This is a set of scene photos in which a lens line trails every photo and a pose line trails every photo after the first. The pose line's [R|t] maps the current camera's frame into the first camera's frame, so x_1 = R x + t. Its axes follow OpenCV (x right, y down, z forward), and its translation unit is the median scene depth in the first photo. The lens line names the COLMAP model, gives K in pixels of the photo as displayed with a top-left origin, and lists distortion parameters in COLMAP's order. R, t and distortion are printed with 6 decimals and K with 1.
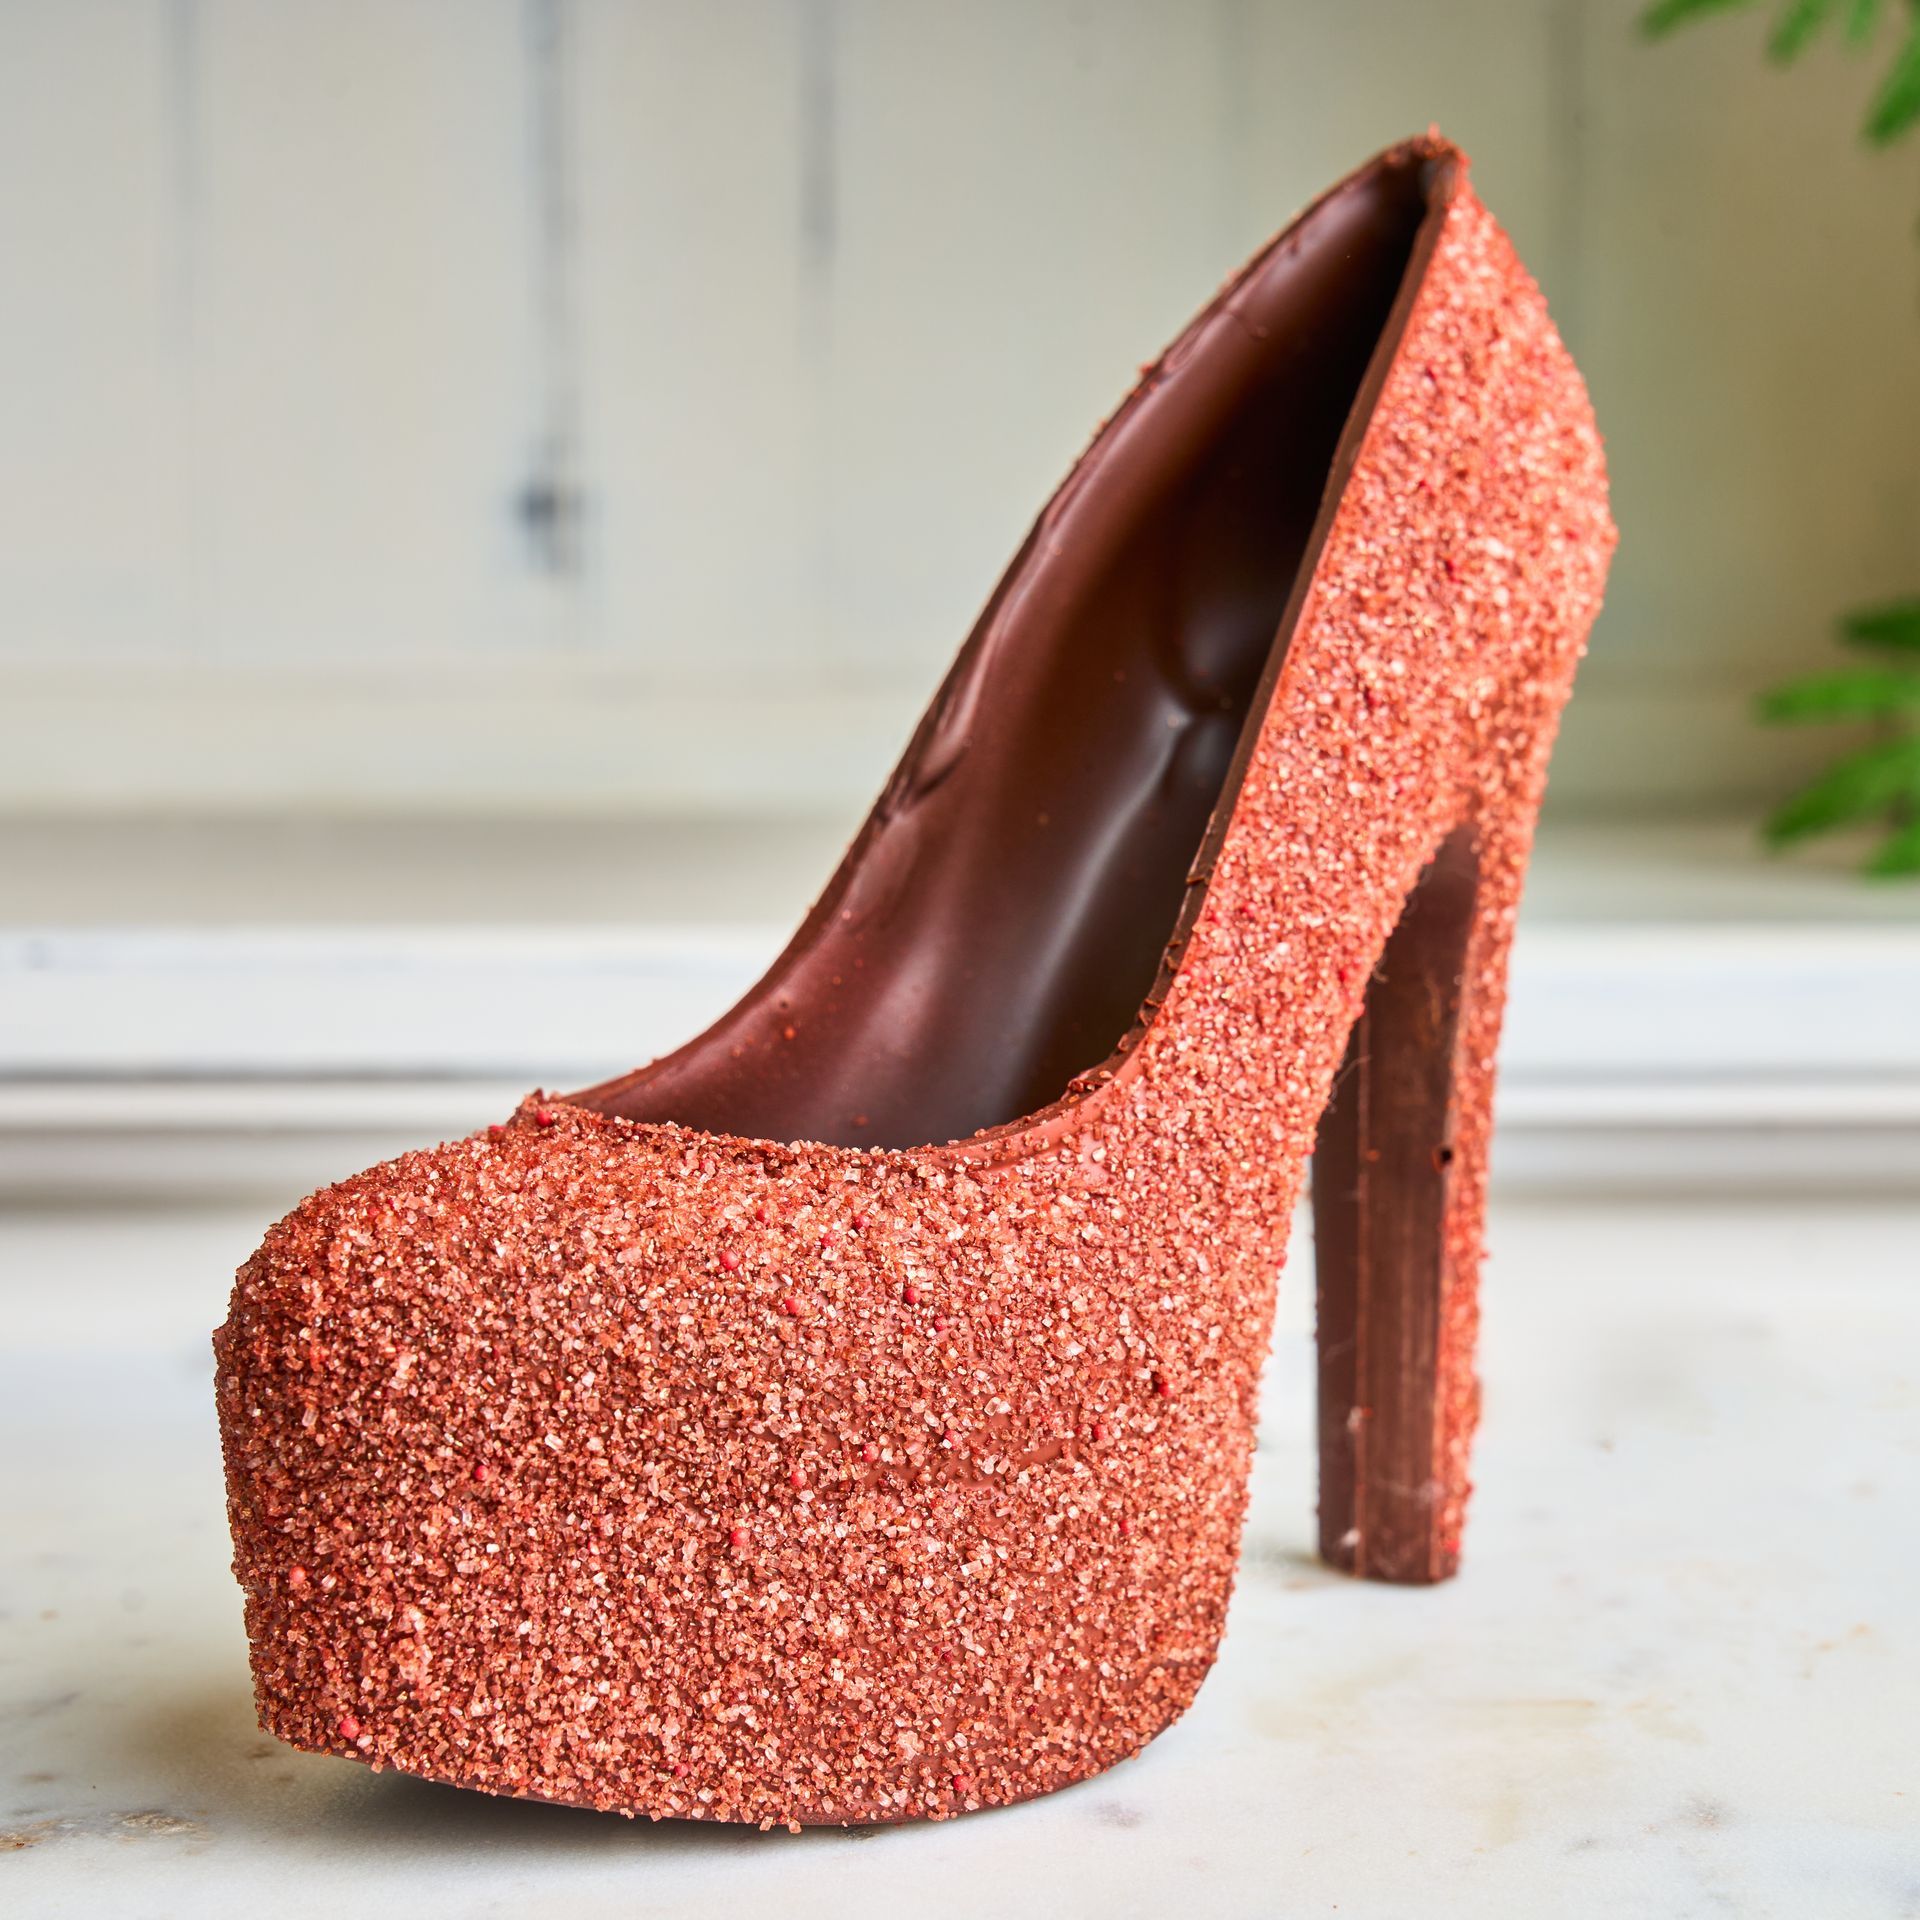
lens RADIAL K [[3728.6, 0, 960.0], [0, 3728.6, 960.0], [0, 0, 1]] dist [-0.014907, 0.068213]
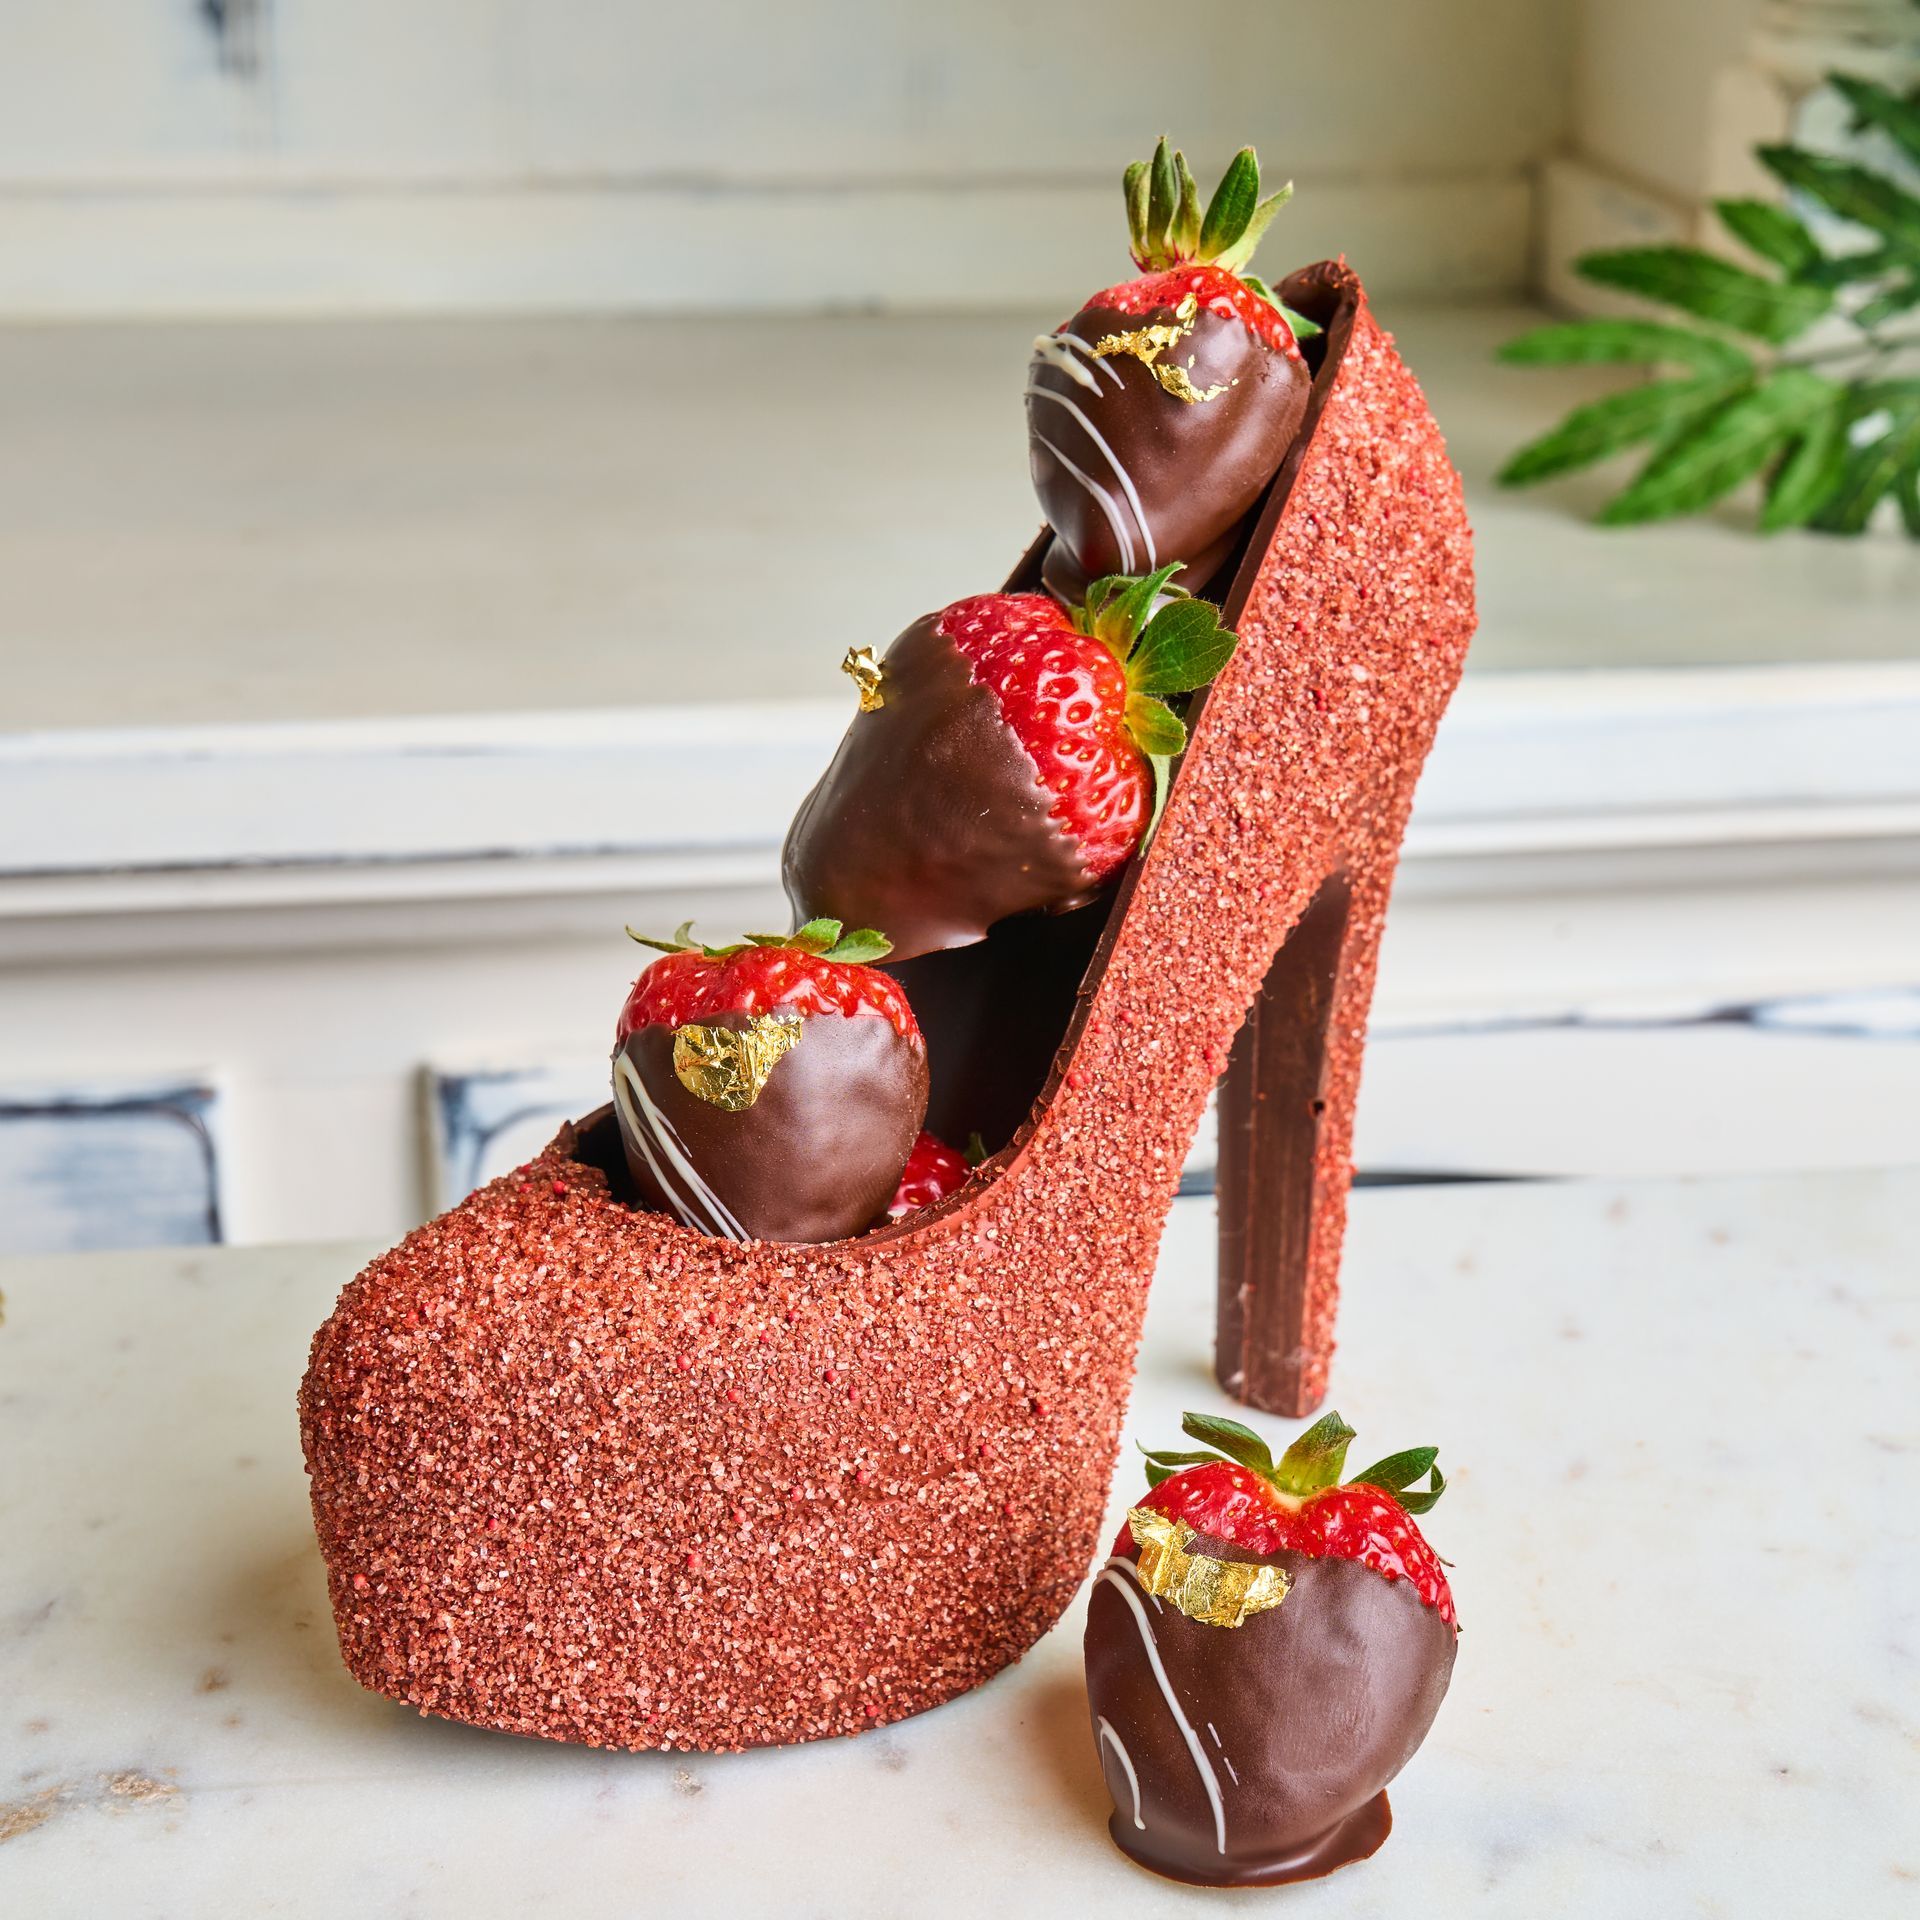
lens RADIAL K [[3227.1, 0, 960.0], [0, 3227.1, 960.0], [0, 0, 1]] dist [-0.008319, -0.066281]
pose [[0.998139, 0.027393, -0.054482, 0.086415], [-0.014393, 0.974015, 0.226028, -0.295570], [0.059258, -0.224823, 0.972596, -0.046041]]
